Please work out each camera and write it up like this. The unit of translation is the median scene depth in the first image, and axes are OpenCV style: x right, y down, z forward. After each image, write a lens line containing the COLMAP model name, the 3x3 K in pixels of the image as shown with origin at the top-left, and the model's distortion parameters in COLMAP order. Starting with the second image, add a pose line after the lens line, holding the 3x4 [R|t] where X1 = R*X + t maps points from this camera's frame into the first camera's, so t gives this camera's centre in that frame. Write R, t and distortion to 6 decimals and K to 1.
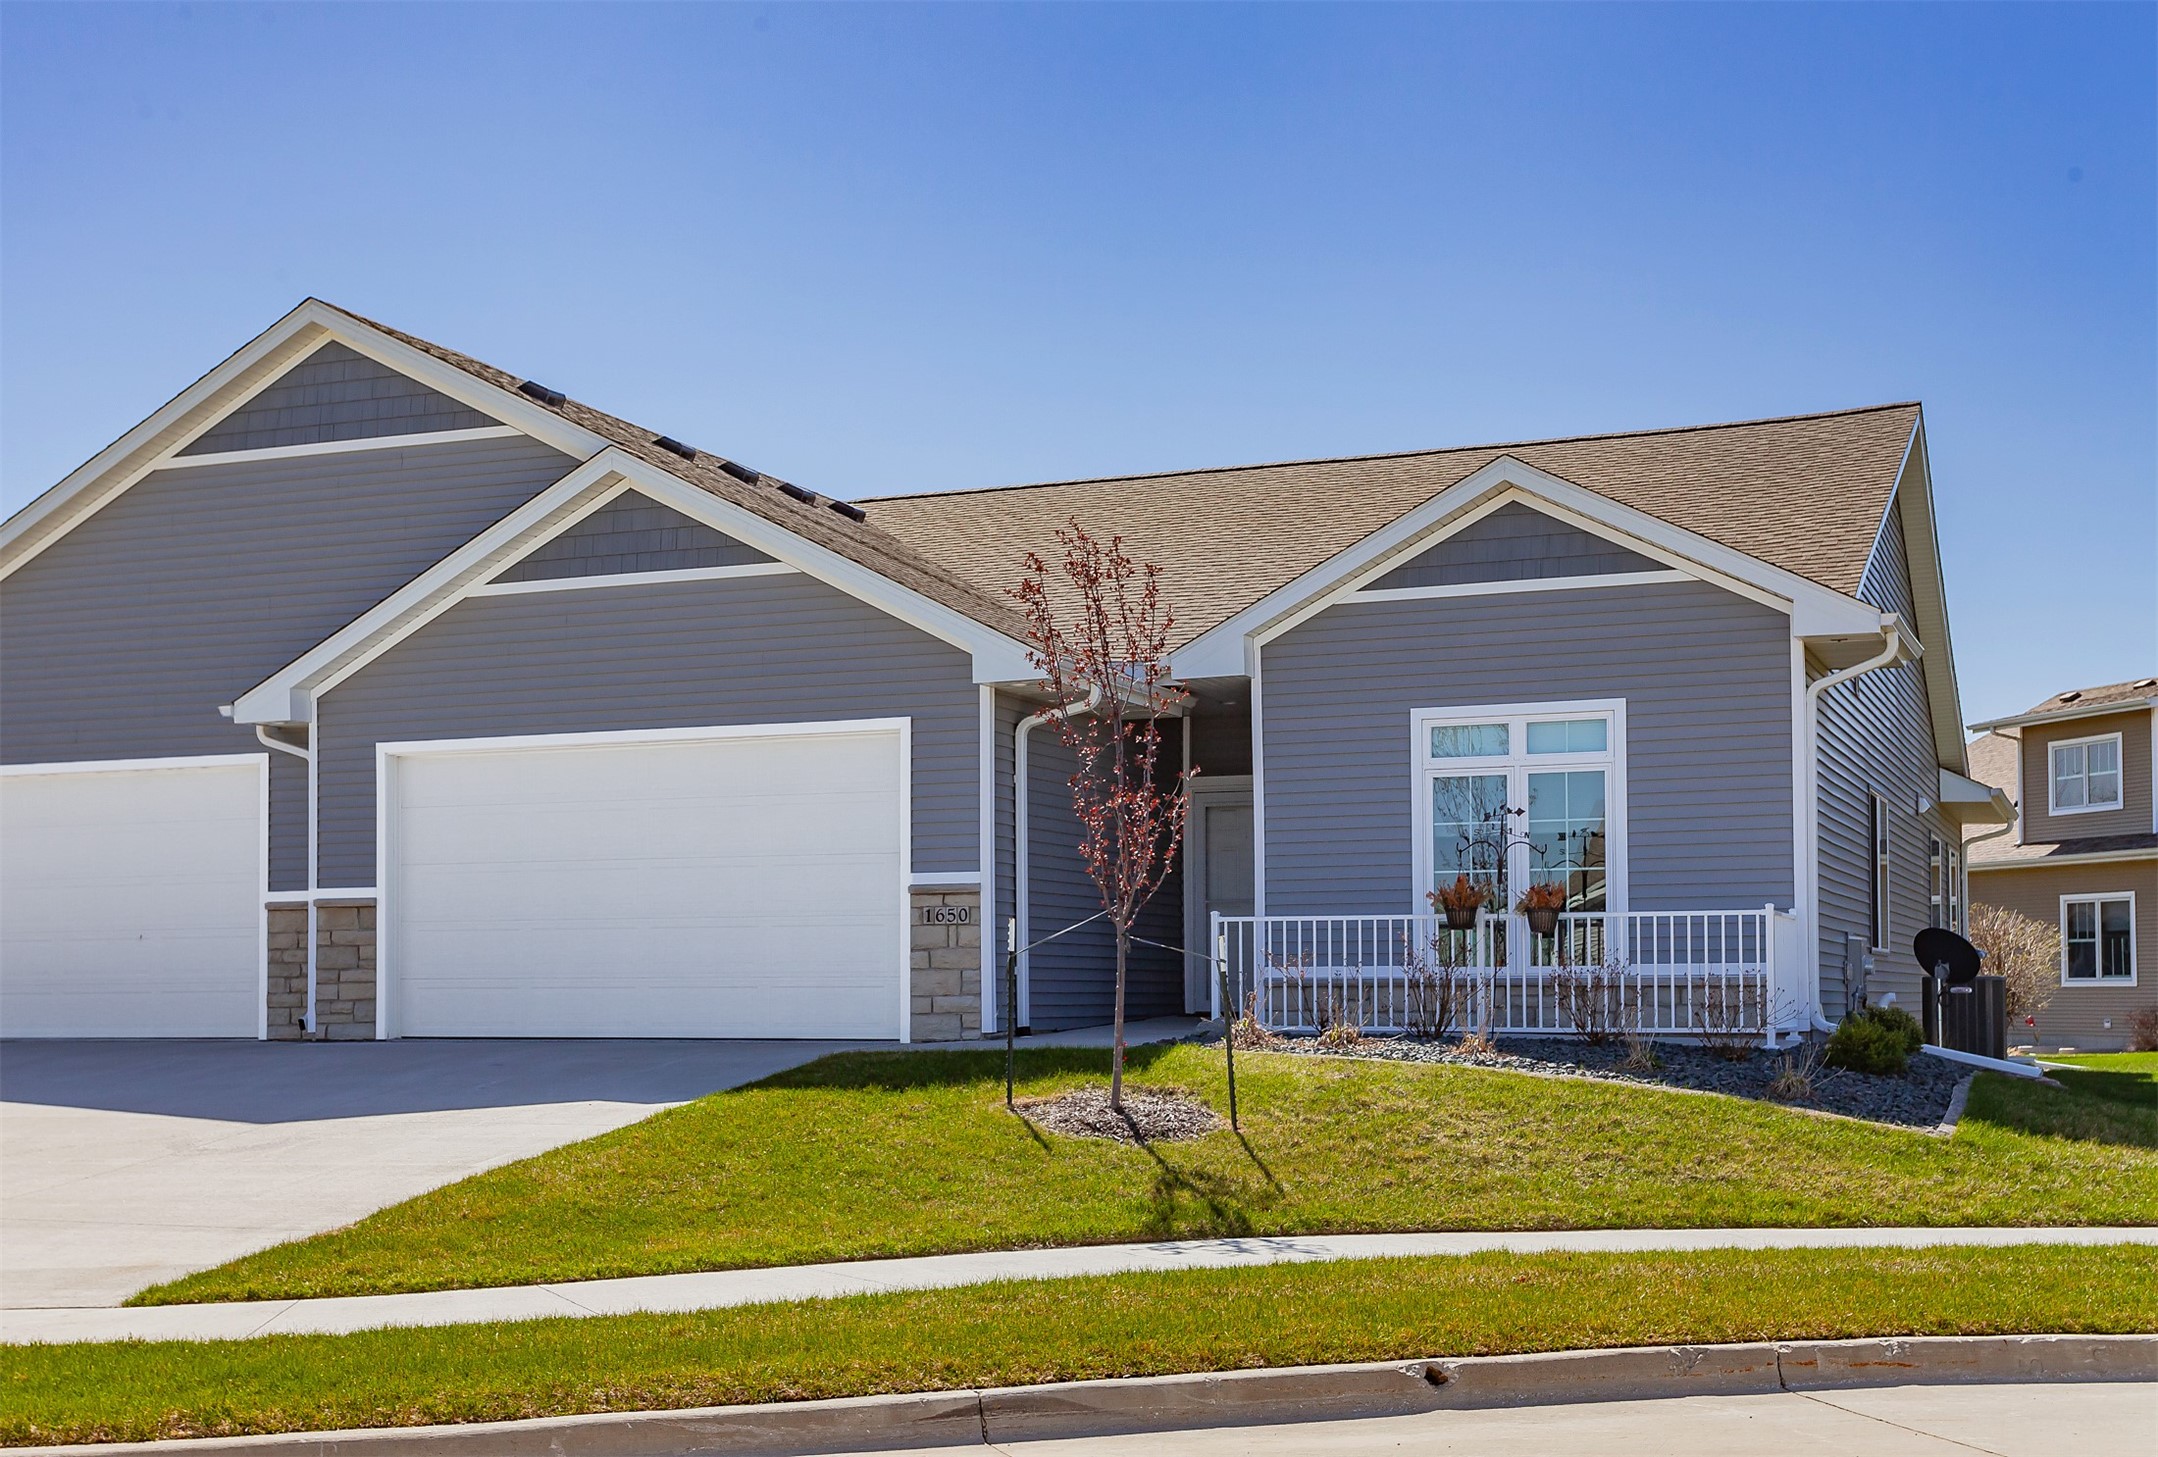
lens RADIAL K [[2595.6, 0, 1079.0], [0, 2595.6, 728.5], [0, 0, 1]] dist [0.065309, -0.004451]
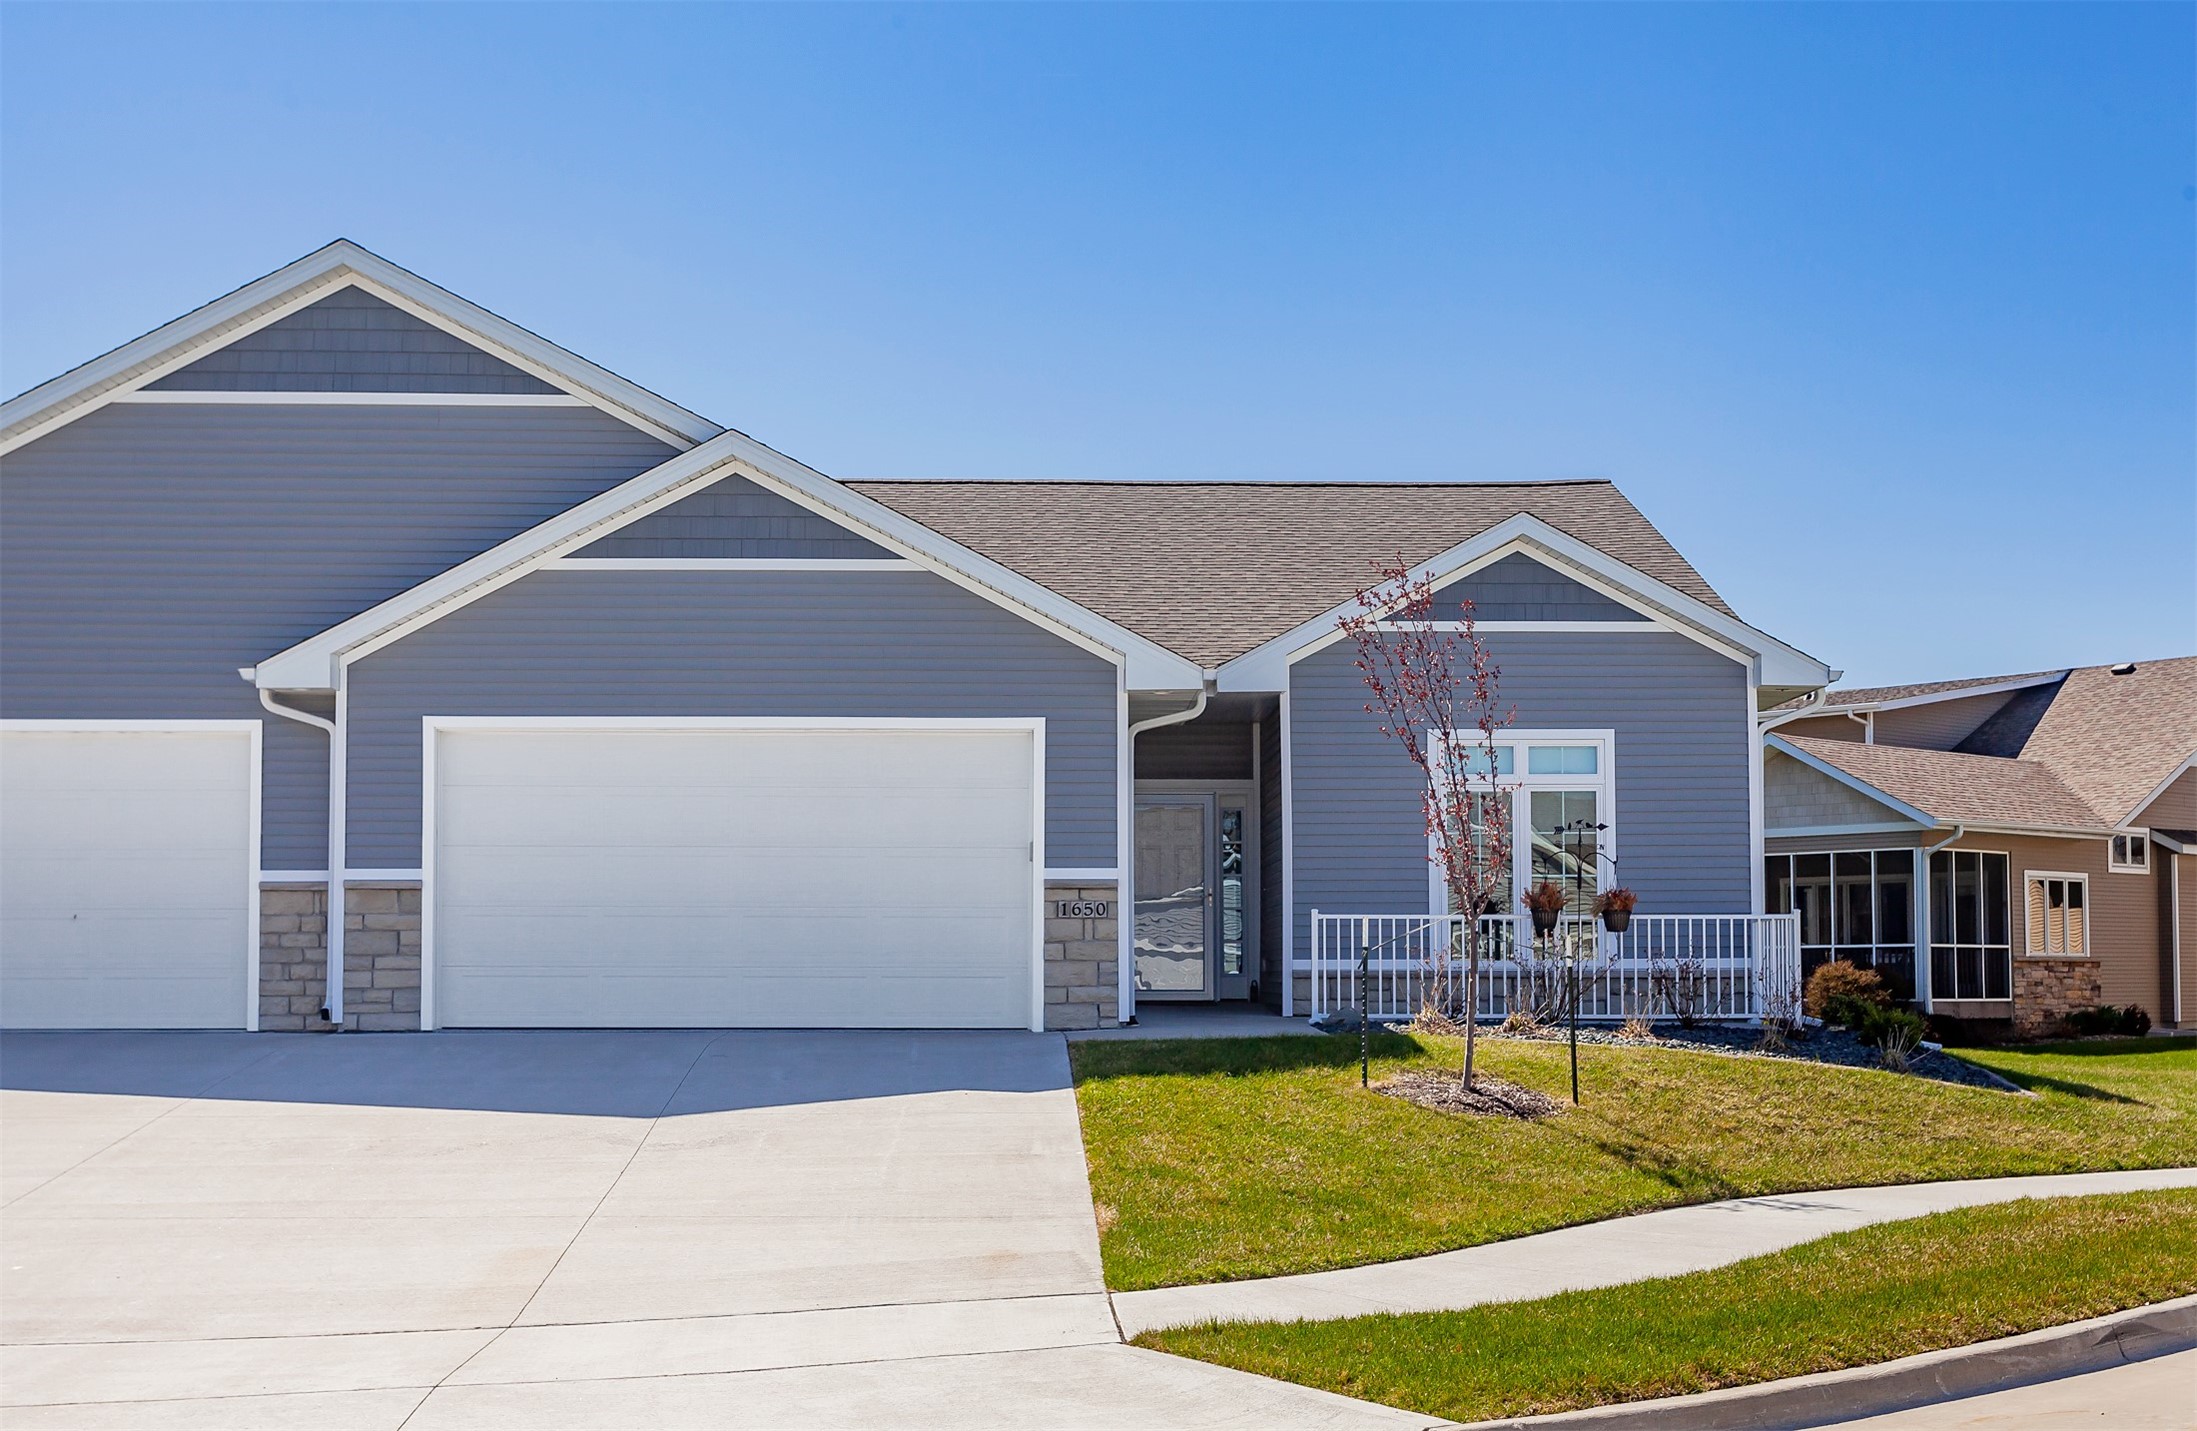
lens RADIAL K [[2570.8, 0, 1097.7], [0, 2570.8, 656.8], [0, 0, 1]] dist [-0.001259, 0.016256]
pose [[0.907069, 0.054217, 0.417476, -0.463051], [-0.044737, 0.998471, -0.032469, 0.003519], [-0.418598, 0.010775, 0.908108, 0.052751]]
